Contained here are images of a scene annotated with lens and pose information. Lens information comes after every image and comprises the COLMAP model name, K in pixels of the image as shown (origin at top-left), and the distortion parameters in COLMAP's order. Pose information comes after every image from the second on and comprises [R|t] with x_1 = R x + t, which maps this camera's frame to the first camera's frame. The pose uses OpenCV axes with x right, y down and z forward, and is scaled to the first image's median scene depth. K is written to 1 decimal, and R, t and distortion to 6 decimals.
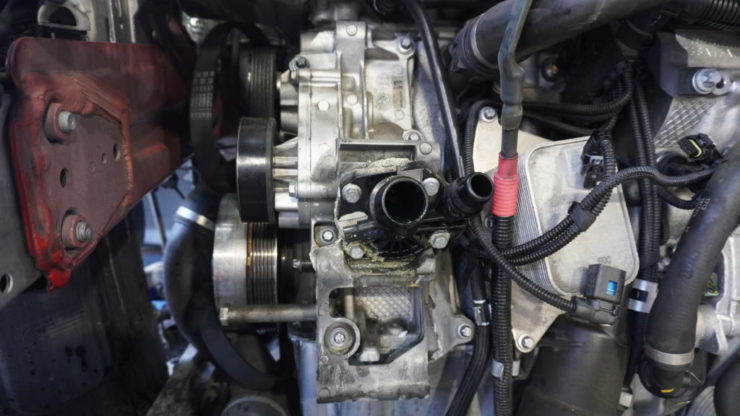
lens RADIAL K [[513.7, 0, 369.5], [0, 513.7, 208.0], [0, 0, 1]] dist [-0.007911, 0.007847]
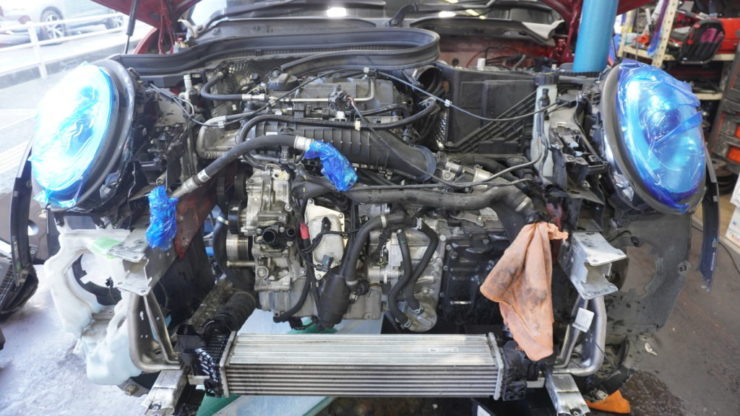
lens RADIAL K [[513.7, 0, 369.7], [0, 513.7, 207.6], [0, 0, 1]] dist [-0.007911, 0.007847]
pose [[0.992366, 0.022483, -0.121260, 0.951287], [-0.007925, 0.992835, 0.119227, -0.512935], [0.123072, -0.117356, 0.985434, -1.939679]]
